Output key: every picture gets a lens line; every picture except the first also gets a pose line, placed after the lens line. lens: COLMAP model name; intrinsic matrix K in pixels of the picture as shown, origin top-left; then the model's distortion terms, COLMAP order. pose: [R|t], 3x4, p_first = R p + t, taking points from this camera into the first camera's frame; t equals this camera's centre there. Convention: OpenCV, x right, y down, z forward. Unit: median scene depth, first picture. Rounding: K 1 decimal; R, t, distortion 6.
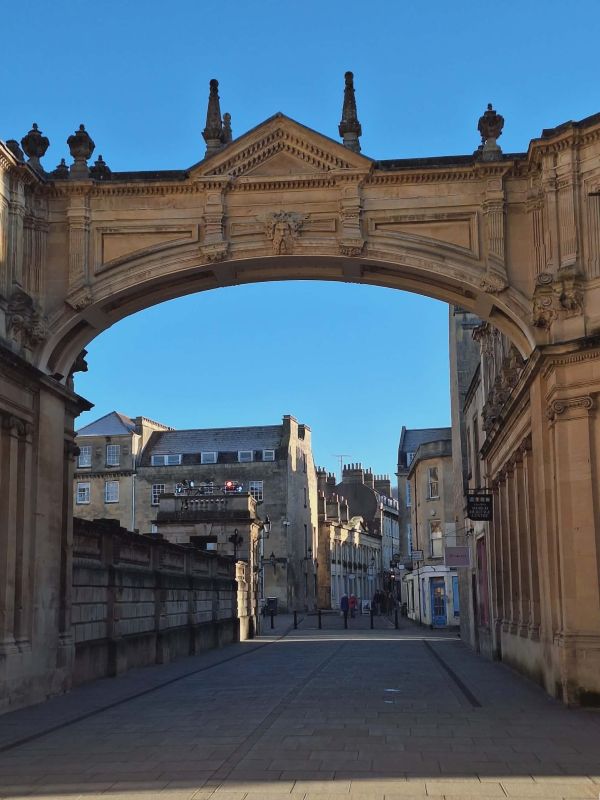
lens RADIAL K [[1117.4, 0, 303.2], [0, 1117.4, 372.7], [0, 0, 1]] dist [0.135960, -0.101630]
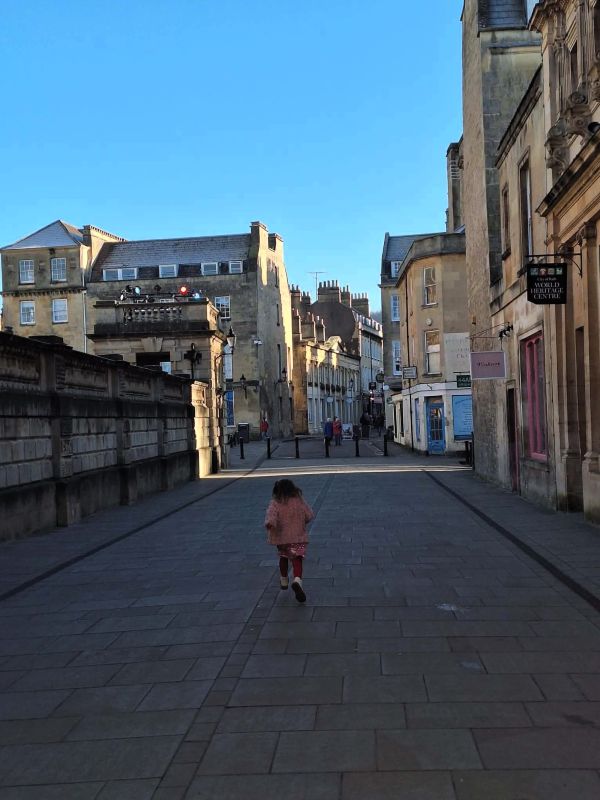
lens RADIAL K [[1117.4, 0, 303.2], [0, 1117.4, 372.7], [0, 0, 1]] dist [0.135960, -0.101630]
pose [[0.999547, -0.019707, 0.022728, 0.001004], [0.015993, 0.988038, 0.153382, 0.028058], [-0.025479, -0.152949, 0.987906, 0.145602]]
